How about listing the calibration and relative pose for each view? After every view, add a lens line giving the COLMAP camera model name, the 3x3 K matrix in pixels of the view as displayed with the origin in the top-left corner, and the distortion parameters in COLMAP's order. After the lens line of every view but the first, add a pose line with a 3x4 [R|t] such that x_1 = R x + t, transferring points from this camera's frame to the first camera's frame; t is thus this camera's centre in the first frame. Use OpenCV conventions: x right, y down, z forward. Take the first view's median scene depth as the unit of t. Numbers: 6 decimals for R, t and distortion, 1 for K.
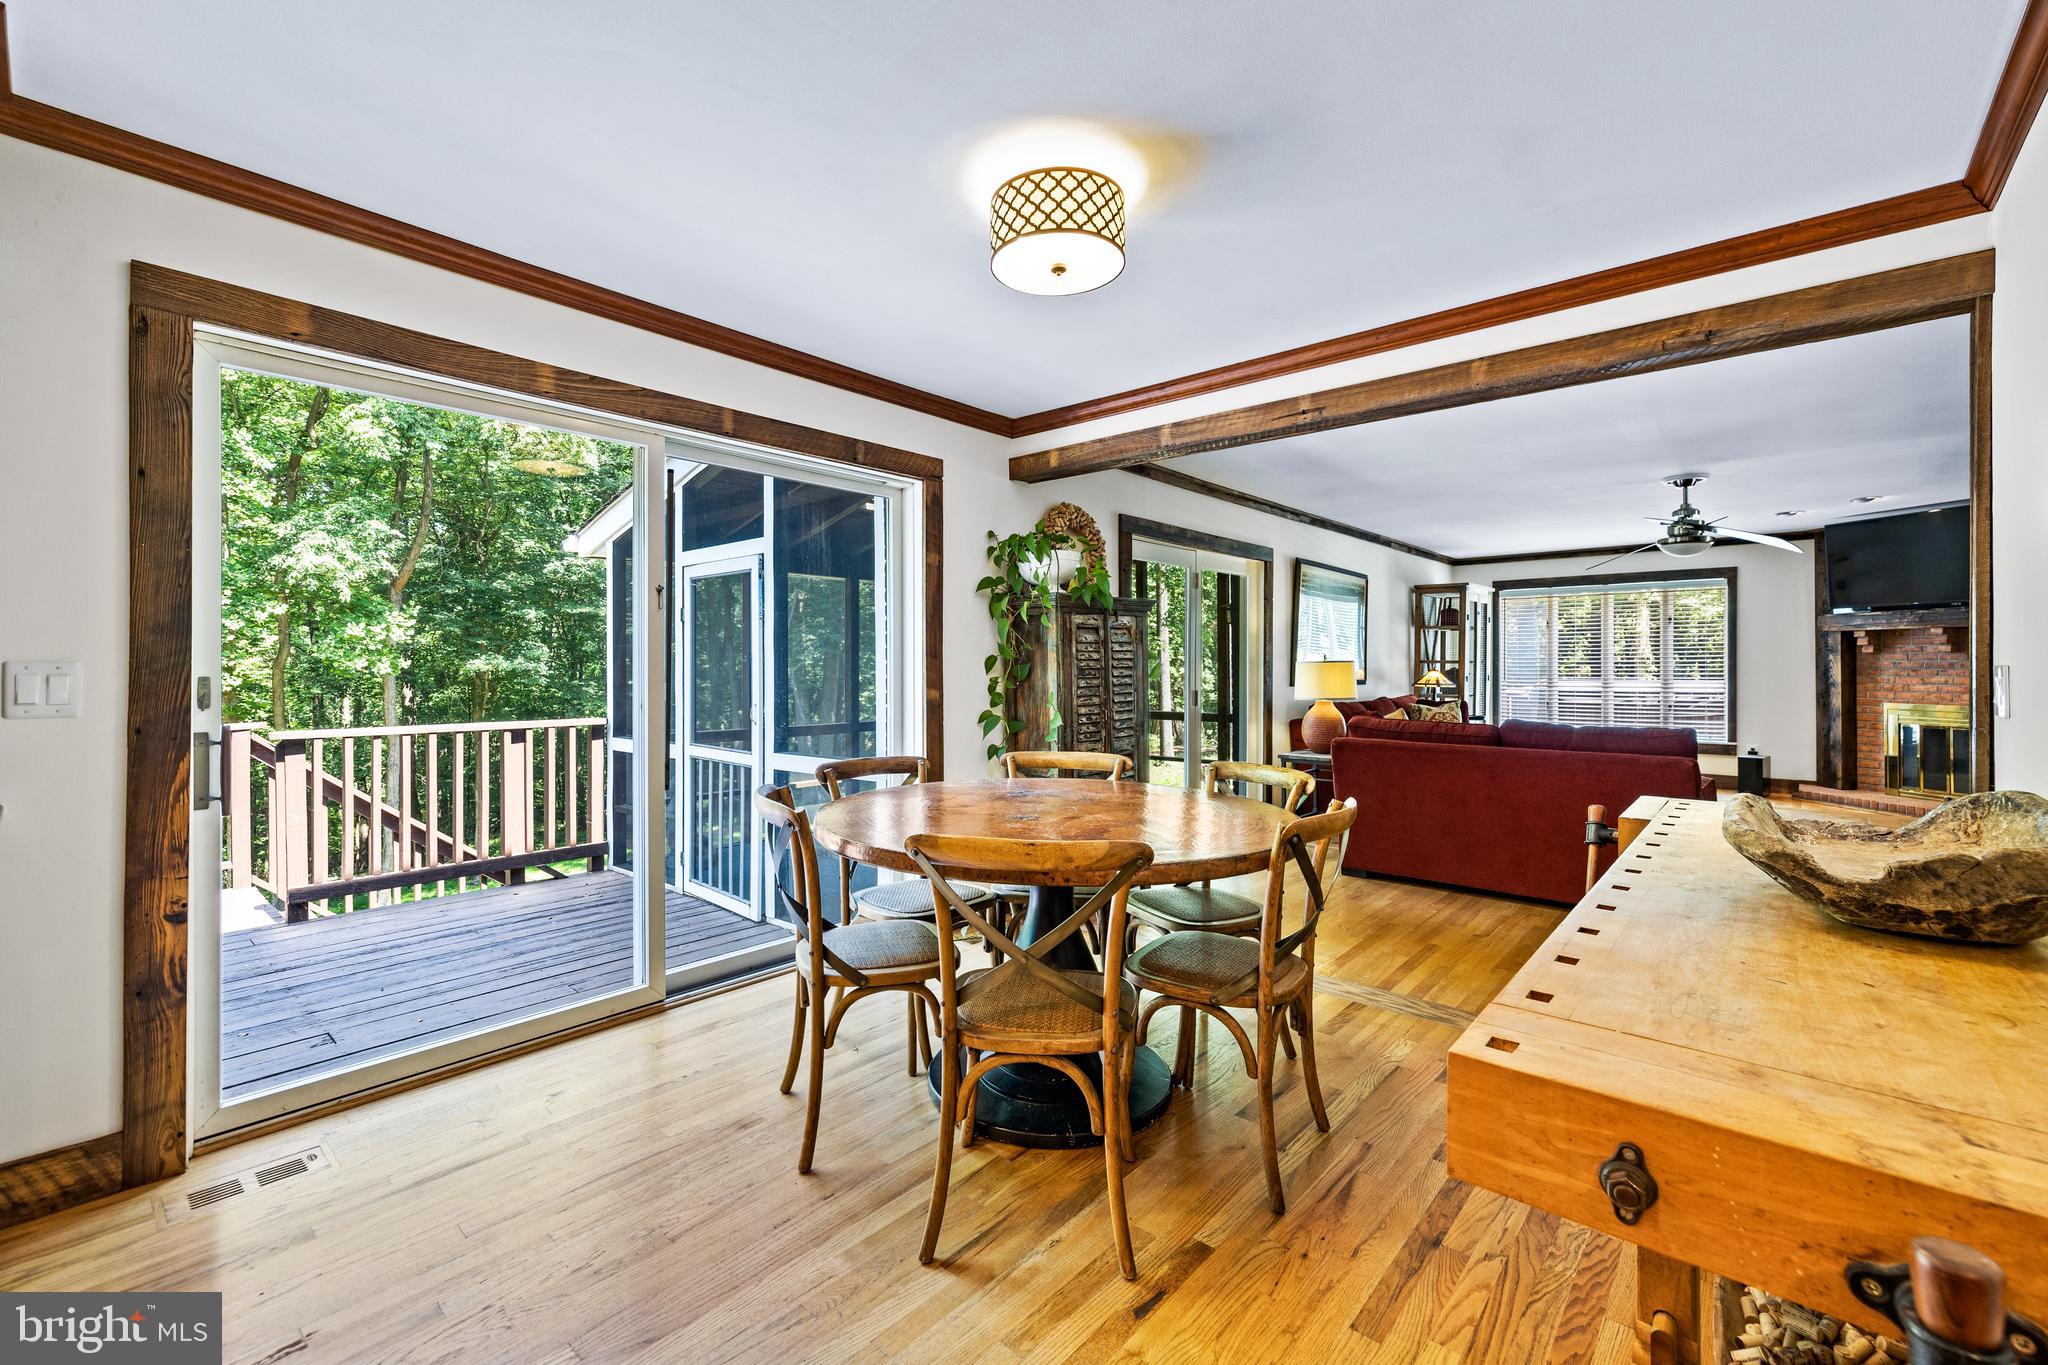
lens RADIAL K [[877.5, 0, 1014.4], [0, 877.5, 671.4], [0, 0, 1]] dist [0.000521, 0.000798]
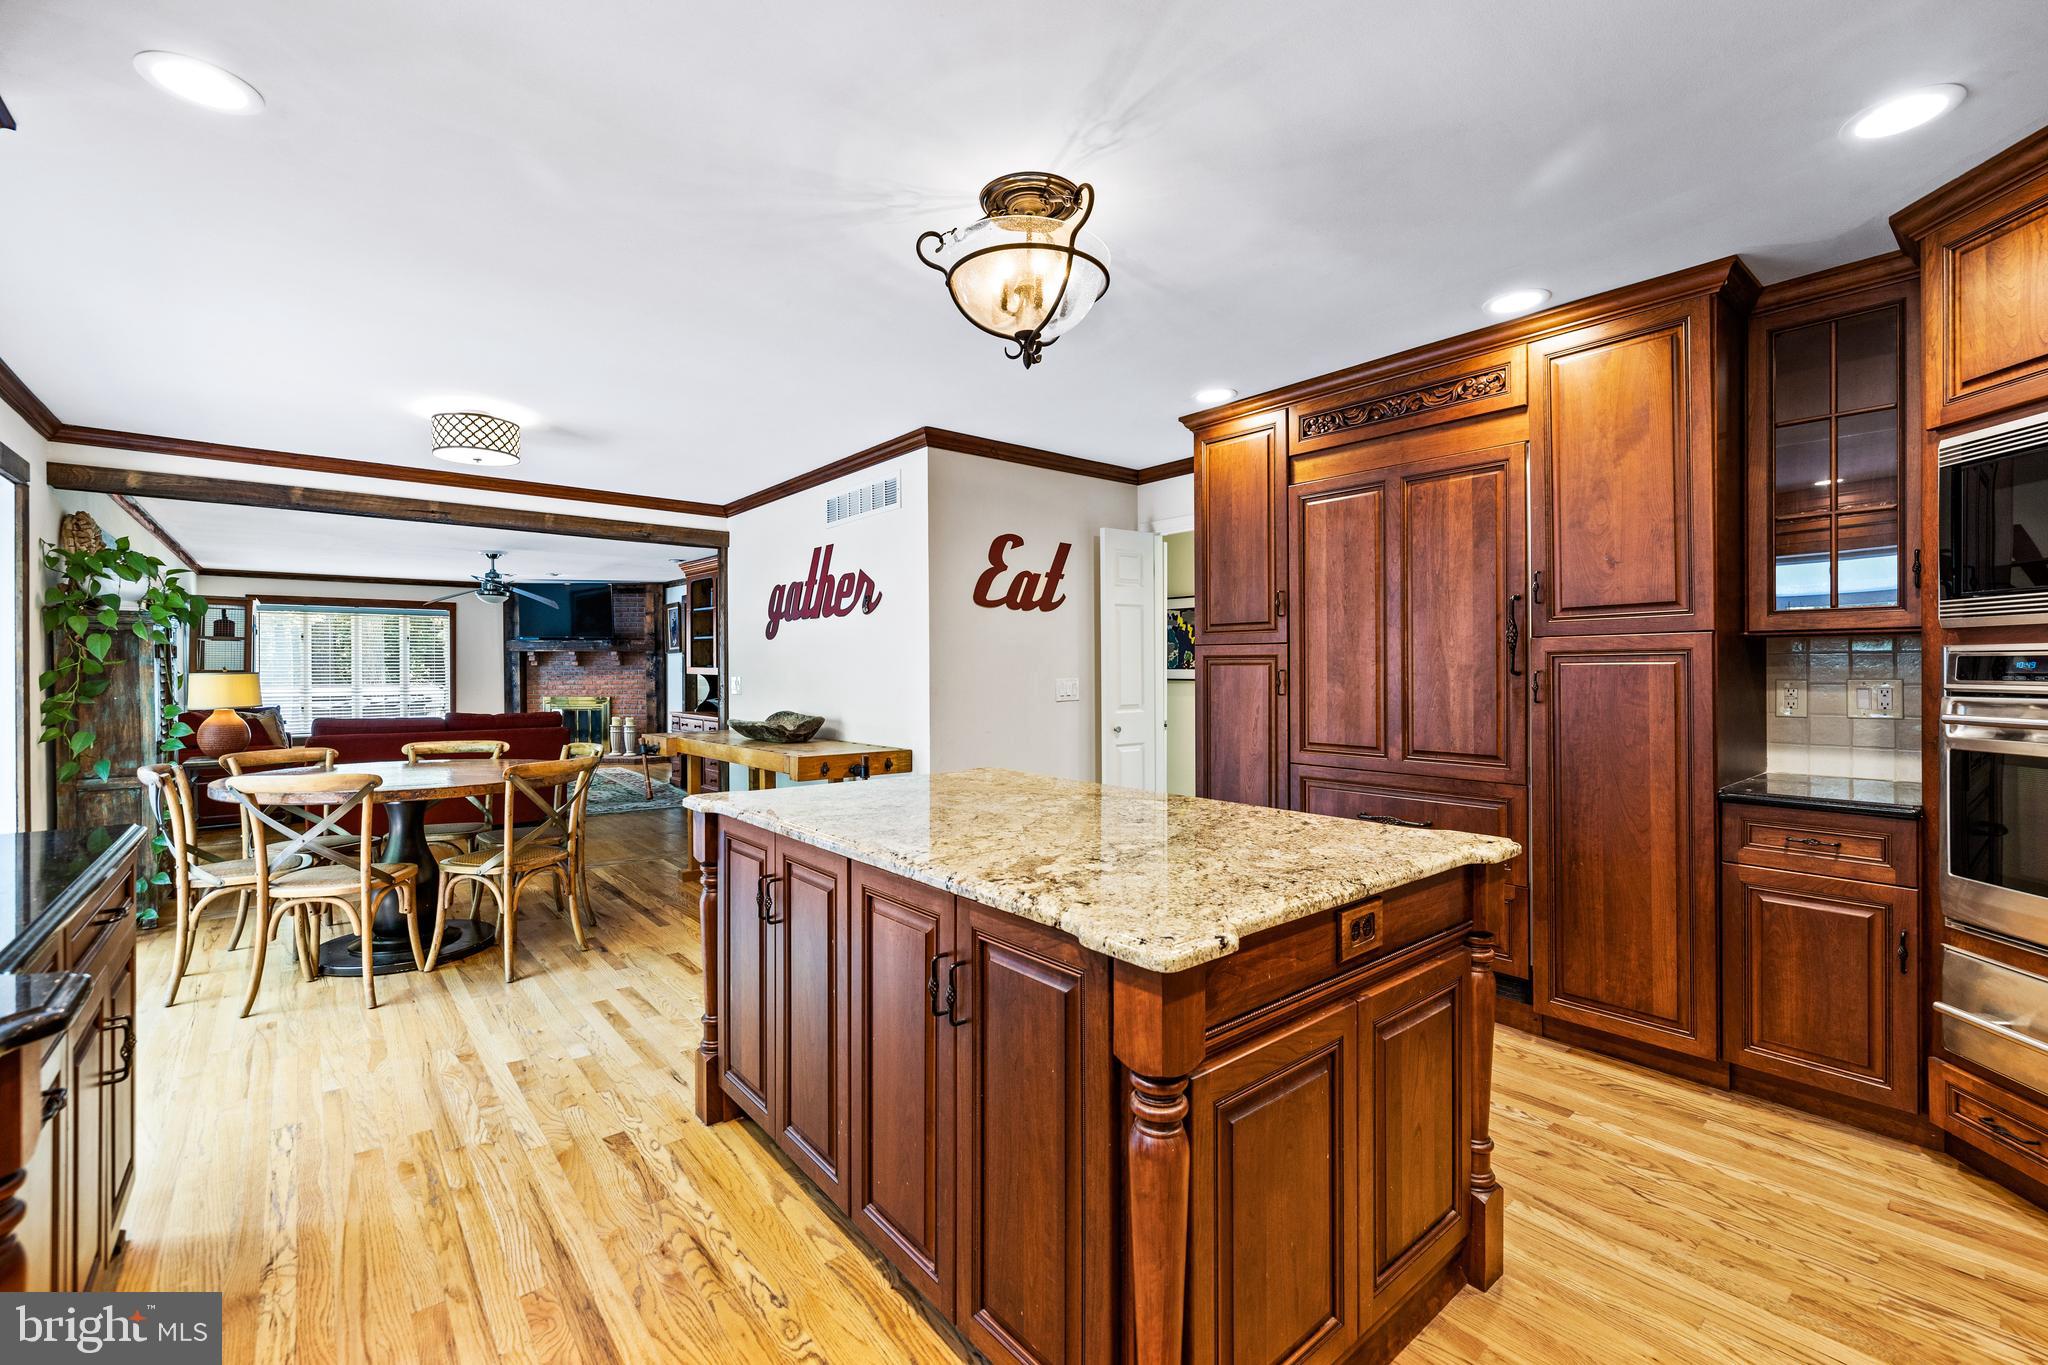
lens RADIAL K [[877.5, 0, 1026.5], [0, 877.5, 667.4], [0, 0, 1]] dist [0.000521, 0.000798]
pose [[0.151532, 0.002846, 0.988448, -0.821712], [0.005697, 0.999977, -0.003753, -0.013046], [-0.988436, 0.006200, 0.151512, -0.203653]]
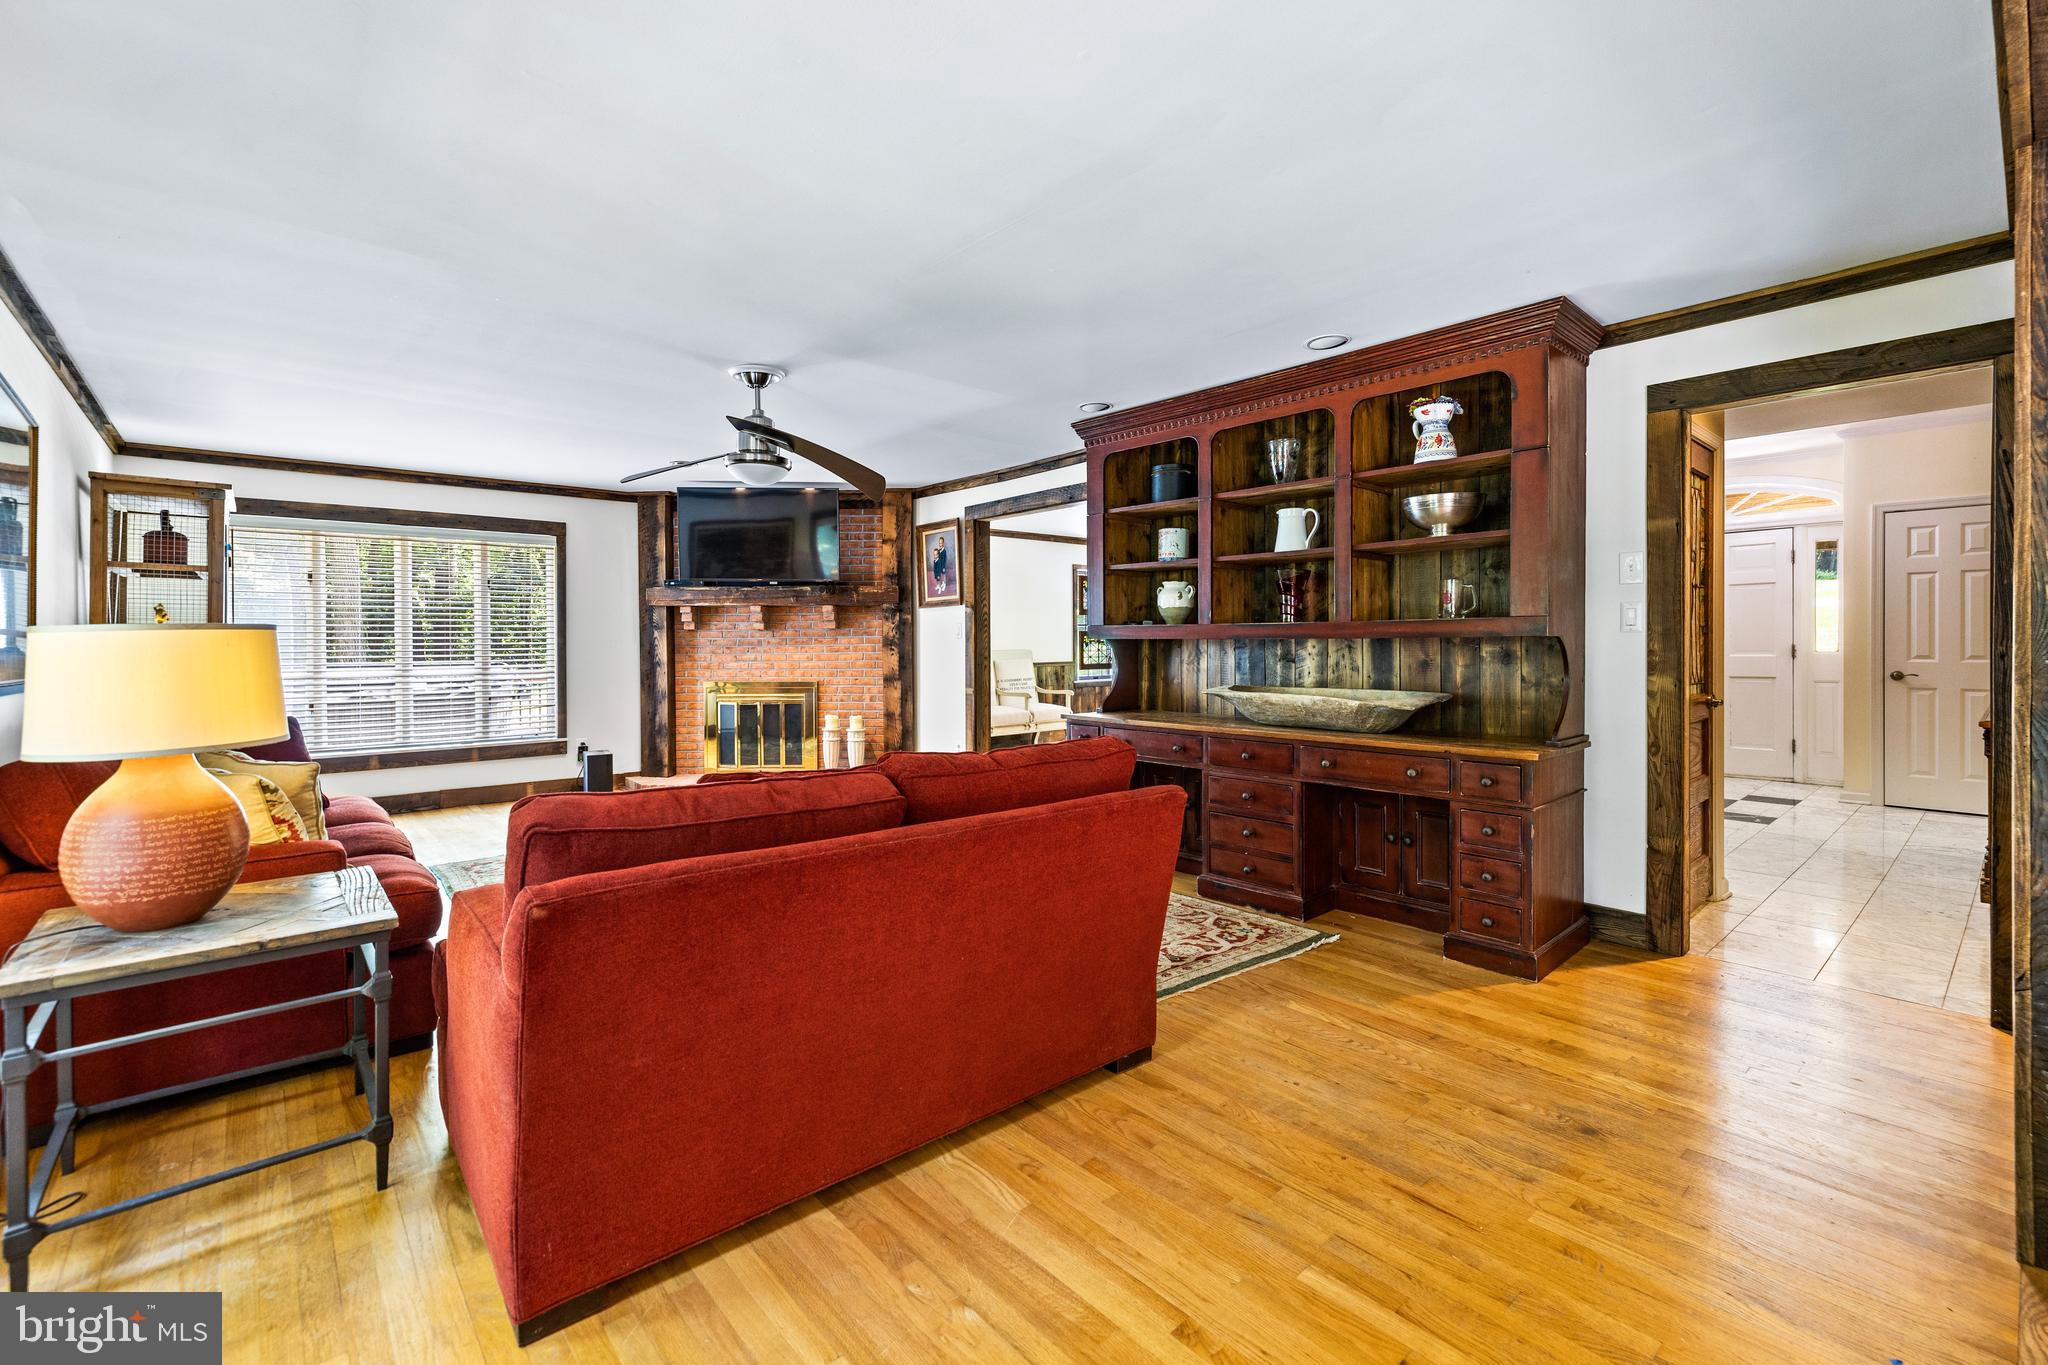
lens RADIAL K [[877.5, 0, 1004.0], [0, 877.5, 653.0], [0, 0, 1]] dist [0.000521, 0.000798]
pose [[0.143233, -0.010573, 0.989633, 0.137296], [0.009236, 0.999914, 0.009346, -0.002980], [-0.989646, 0.007801, 0.143318, 0.955077]]
